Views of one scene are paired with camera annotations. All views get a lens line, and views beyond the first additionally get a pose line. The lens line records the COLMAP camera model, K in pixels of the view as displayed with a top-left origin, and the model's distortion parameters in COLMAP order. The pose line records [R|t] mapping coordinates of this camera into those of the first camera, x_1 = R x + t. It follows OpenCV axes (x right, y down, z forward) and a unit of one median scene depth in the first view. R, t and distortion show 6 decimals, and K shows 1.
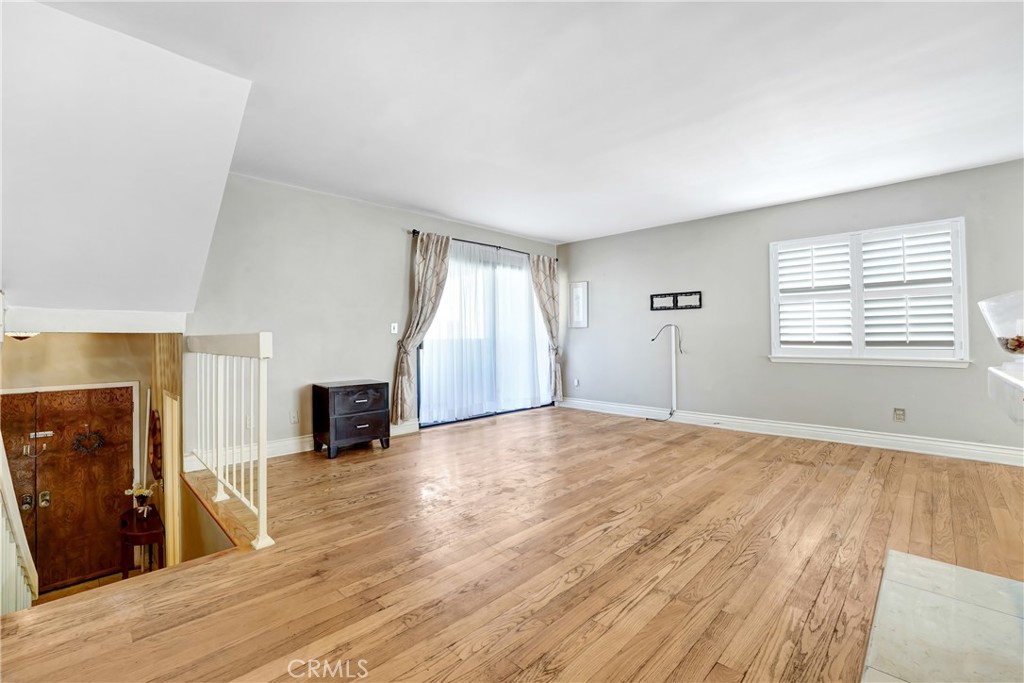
lens RADIAL K [[436.3, 0, 512.0], [0, 436.3, 341.5], [0, 0, 1]] dist [-0.028644, -0.000100]
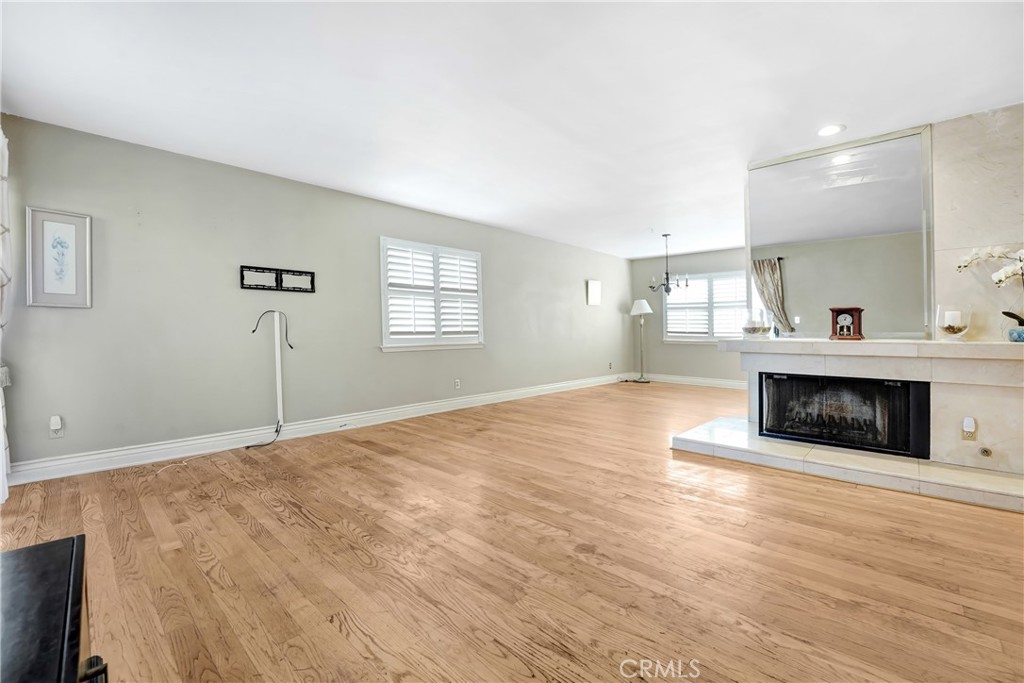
lens RADIAL K [[426.2, 0, 512.0], [0, 426.2, 341.5], [0, 0, 1]] dist [-0.002409, -0.000192]
pose [[-0.015943, -0.031735, 0.999369, -0.427375], [0.004653, 0.999483, 0.031813, -0.009154], [-0.999862, 0.005157, -0.015787, 0.707829]]
